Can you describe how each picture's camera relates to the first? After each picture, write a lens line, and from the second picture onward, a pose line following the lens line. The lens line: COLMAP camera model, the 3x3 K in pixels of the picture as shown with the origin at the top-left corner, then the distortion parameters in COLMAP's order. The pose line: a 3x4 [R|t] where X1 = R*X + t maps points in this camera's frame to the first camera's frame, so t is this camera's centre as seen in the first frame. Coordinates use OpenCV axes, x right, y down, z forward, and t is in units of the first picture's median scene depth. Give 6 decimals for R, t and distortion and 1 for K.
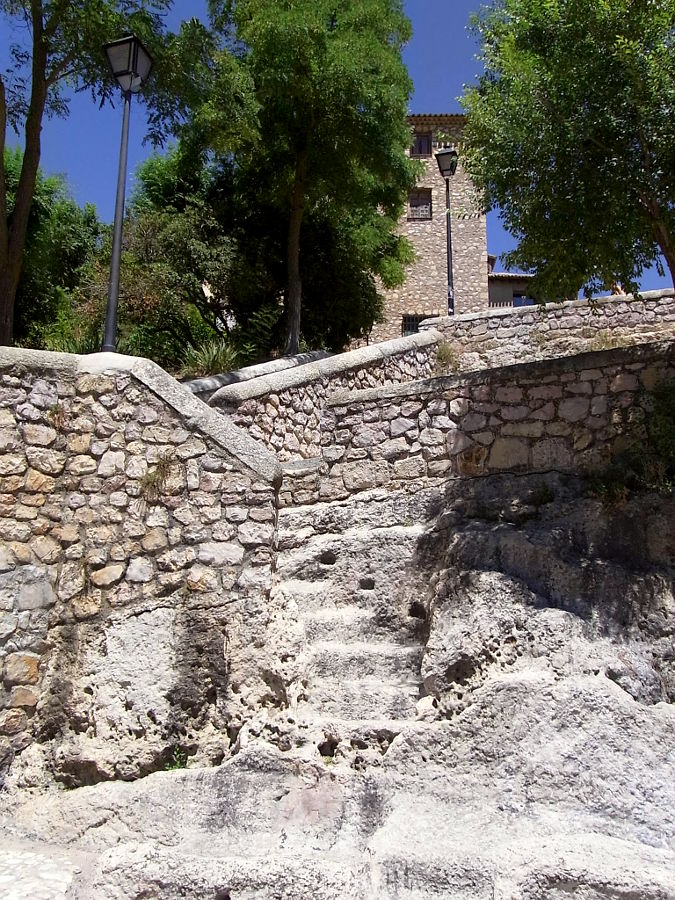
lens RADIAL K [[730.6, 0, 339.0], [0, 730.6, 498.8], [0, 0, 1]] dist [-0.042052, -0.002480]
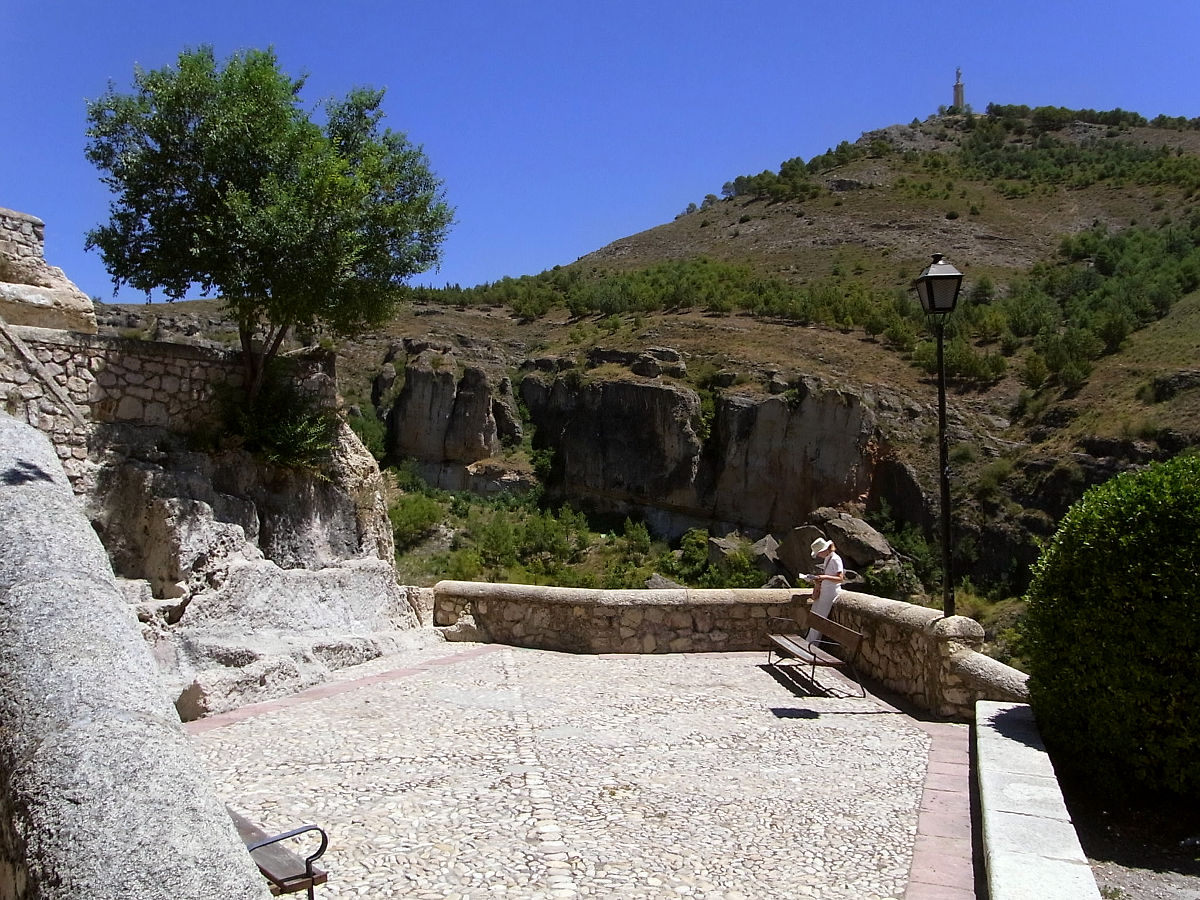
lens RADIAL K [[974.2, 0, 600.1], [0, 974.2, 449.5], [0, 0, 1]] dist [-0.042052, -0.002480]
pose [[0.069290, 0.050393, 0.996323, -1.522226], [-0.143361, 0.988860, -0.040045, -0.042266], [-0.987242, -0.140059, 0.075743, 0.004494]]
